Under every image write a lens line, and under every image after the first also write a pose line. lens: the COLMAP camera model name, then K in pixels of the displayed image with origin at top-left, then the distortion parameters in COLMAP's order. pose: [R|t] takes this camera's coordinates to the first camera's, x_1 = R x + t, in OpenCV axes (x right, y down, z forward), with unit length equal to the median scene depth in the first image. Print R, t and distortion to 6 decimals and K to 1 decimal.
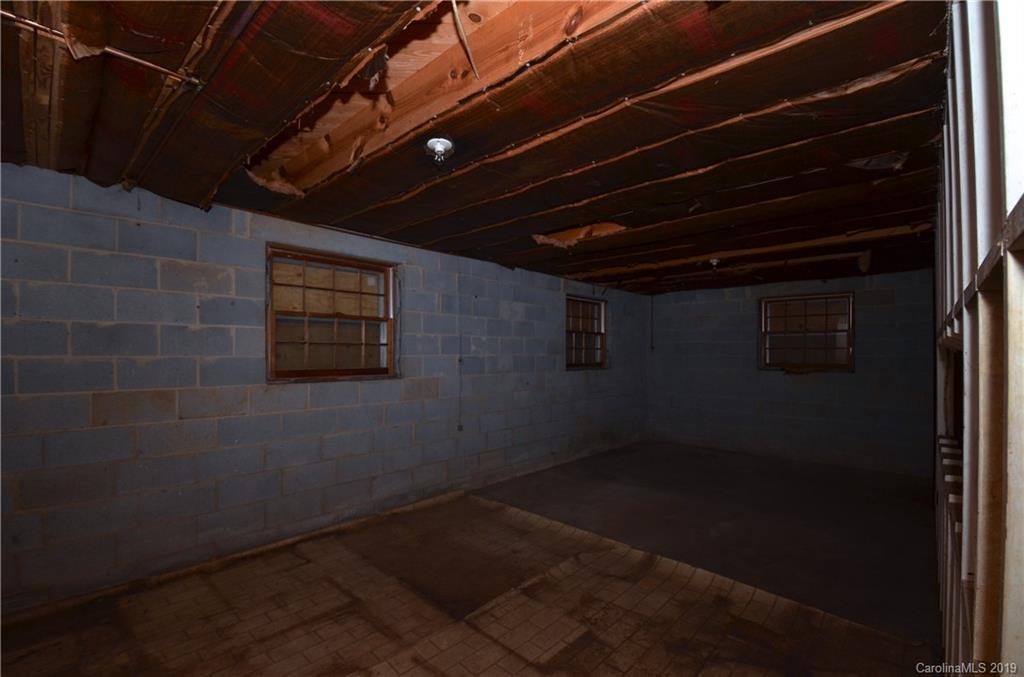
lens RADIAL K [[450.3, 0, 510.8], [0, 450.3, 348.7], [0, 0, 1]] dist [0.026722, -0.039338]
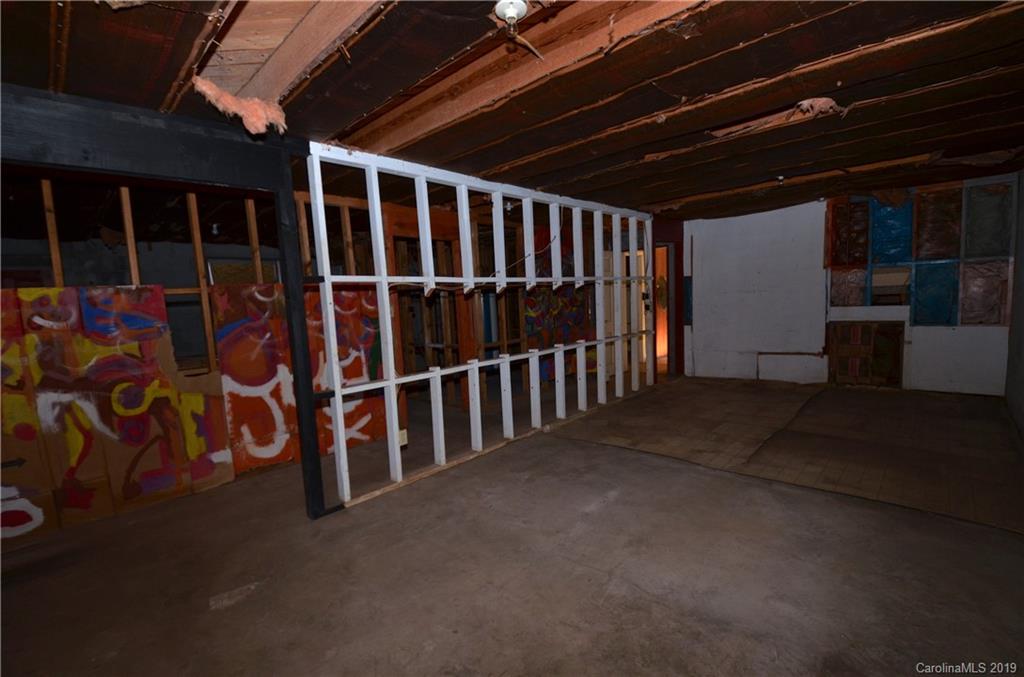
lens RADIAL K [[450.3, 0, 510.8], [0, 450.3, 348.7], [0, 0, 1]] dist [0.026722, -0.039338]
pose [[-0.998544, 0.046991, 0.026491, 0.454991], [0.049314, 0.994239, 0.095171, 0.025731], [-0.021866, 0.096338, -0.995108, 1.382652]]
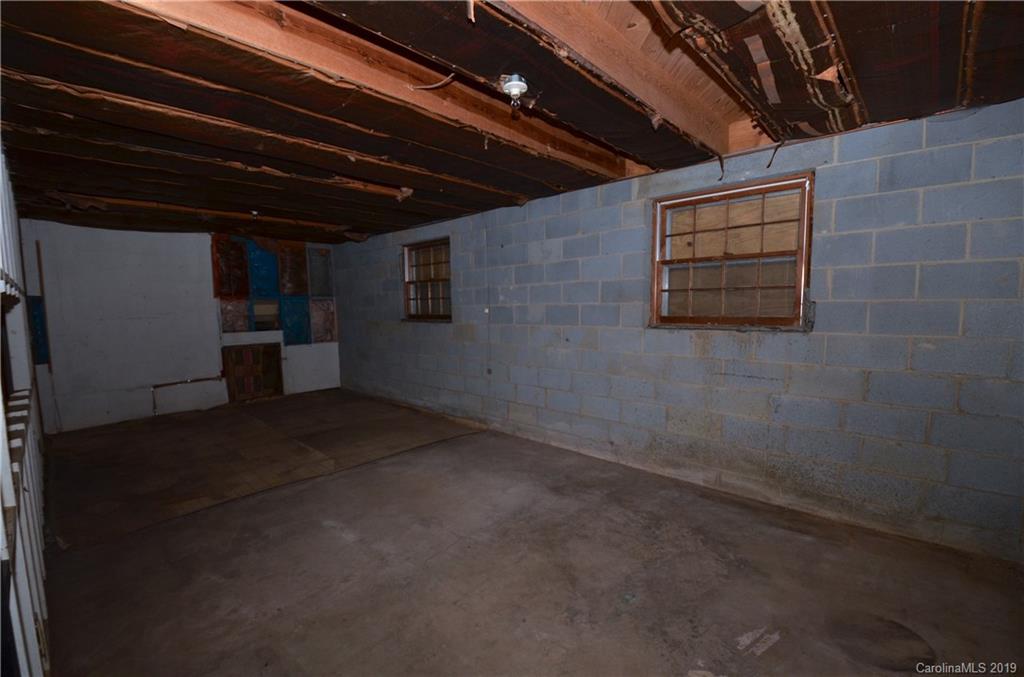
lens RADIAL K [[450.3, 0, 510.8], [0, 450.3, 348.7], [0, 0, 1]] dist [0.026722, -0.039338]
pose [[-0.021073, 0.096142, -0.995145, 0.922334], [0.029658, 0.994988, 0.095499, 0.015852], [0.999338, -0.027501, -0.023818, 1.015725]]
